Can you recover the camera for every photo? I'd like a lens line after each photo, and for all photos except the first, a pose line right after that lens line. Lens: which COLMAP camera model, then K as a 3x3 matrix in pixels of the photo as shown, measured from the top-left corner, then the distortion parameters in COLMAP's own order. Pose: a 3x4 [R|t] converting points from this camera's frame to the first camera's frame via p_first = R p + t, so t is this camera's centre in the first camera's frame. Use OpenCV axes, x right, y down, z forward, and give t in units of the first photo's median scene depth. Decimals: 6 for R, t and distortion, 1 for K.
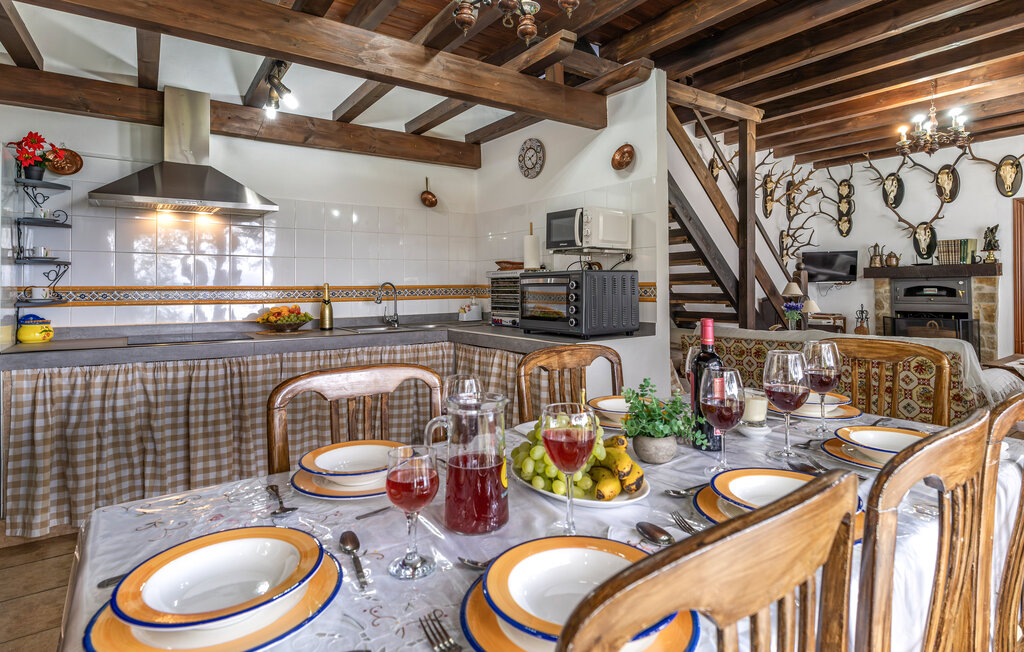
lens RADIAL K [[534.0, 0, 527.0], [0, 534.0, 284.1], [0, 0, 1]] dist [-0.005514, -0.001190]
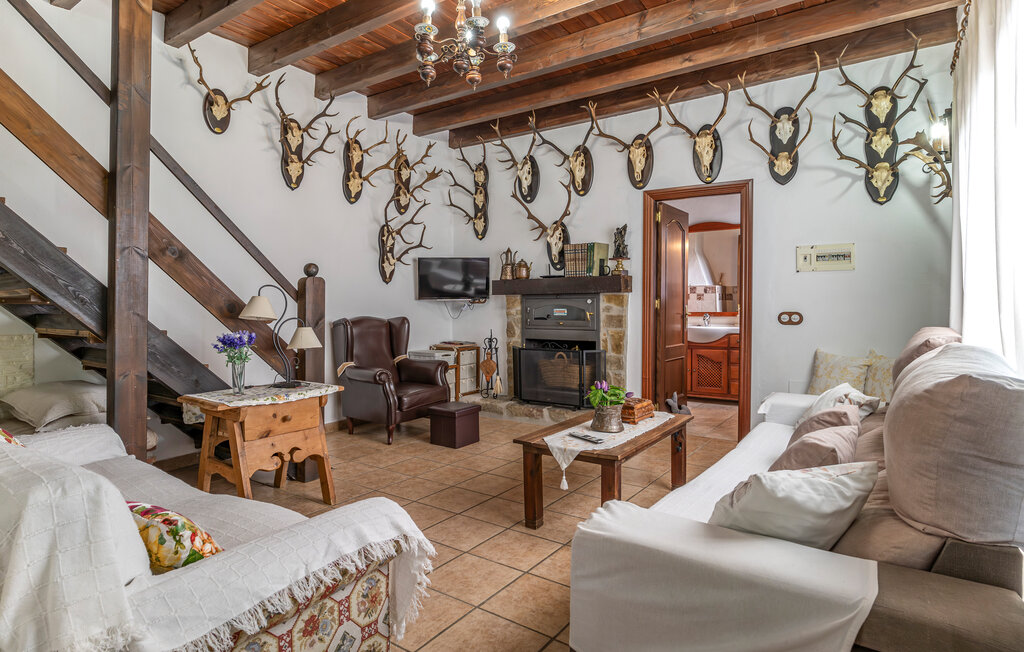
lens RADIAL K [[534.0, 0, 525.8], [0, 534.0, 304.7], [0, 0, 1]] dist [-0.005514, -0.001190]
pose [[0.945973, 0.011313, 0.324049, 0.492684], [-0.010747, 0.999936, -0.003536, 0.006001], [-0.324069, -0.000138, 0.946034, 0.319769]]
